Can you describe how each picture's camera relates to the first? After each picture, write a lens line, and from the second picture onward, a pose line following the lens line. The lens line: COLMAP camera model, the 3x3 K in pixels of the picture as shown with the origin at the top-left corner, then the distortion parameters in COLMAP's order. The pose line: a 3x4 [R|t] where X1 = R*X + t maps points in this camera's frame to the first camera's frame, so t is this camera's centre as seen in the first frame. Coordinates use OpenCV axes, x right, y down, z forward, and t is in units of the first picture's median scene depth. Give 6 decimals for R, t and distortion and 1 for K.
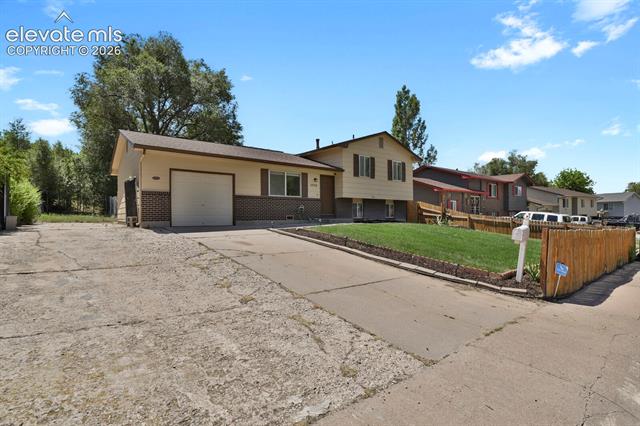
lens RADIAL K [[321.8, 0, 320.0], [0, 321.8, 213.0], [0, 0, 1]] dist [-0.024706, -0.000499]
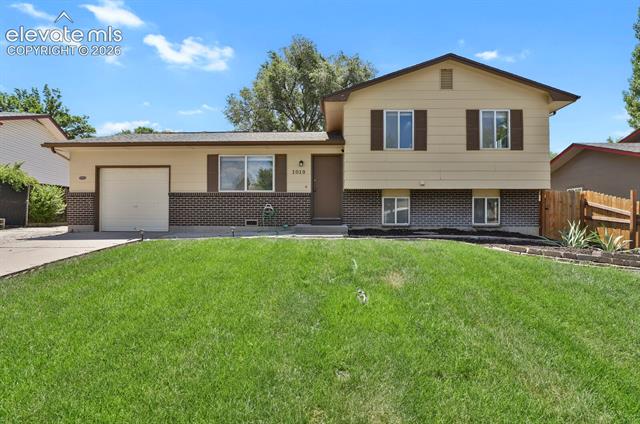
lens RADIAL K [[275.9, 0, 320.4], [0, 275.9, 216.5], [0, 0, 1]] dist [-0.016117, -0.000171]
pose [[0.756797, 0.006262, -0.653620, 0.282873], [0.001096, 0.999941, 0.010848, -0.003069], [0.653649, -0.008926, 0.756745, 0.463416]]
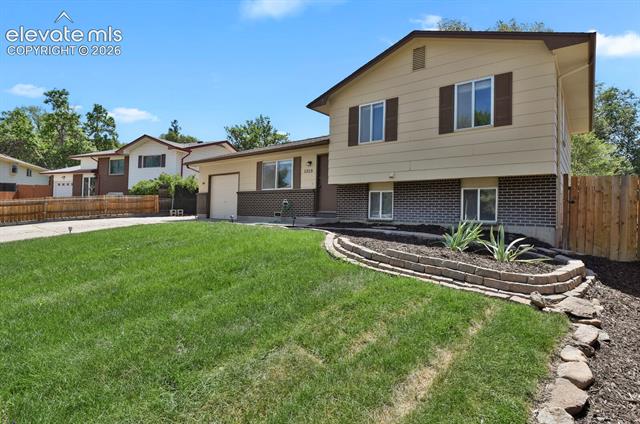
lens RADIAL K [[321.8, 0, 320.0], [0, 321.8, 212.0], [0, 0, 1]] dist [-0.024706, -0.000499]
pose [[0.191100, 0.013757, -0.981474, 0.537034], [-0.006528, 0.999897, 0.012744, -0.001927], [0.981549, 0.003972, 0.191170, 0.671585]]
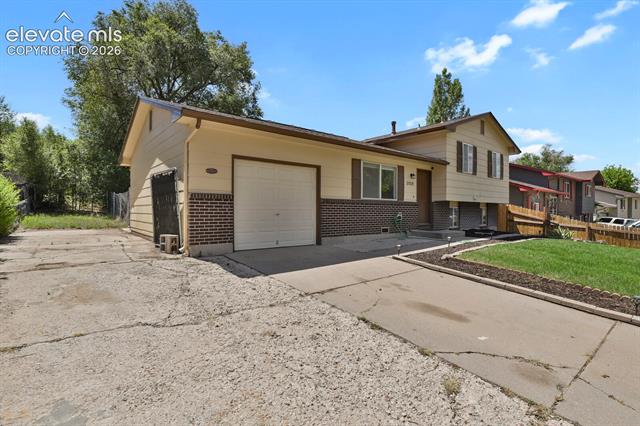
lens RADIAL K [[321.8, 0, 320.0], [0, 321.8, 213.0], [0, 0, 1]] dist [-0.024706, -0.000499]
pose [[0.999842, 0.010593, 0.014293, -0.173694], [-0.010870, 0.999753, 0.019400, -0.024494], [-0.014084, -0.019552, 0.999710, 0.218340]]
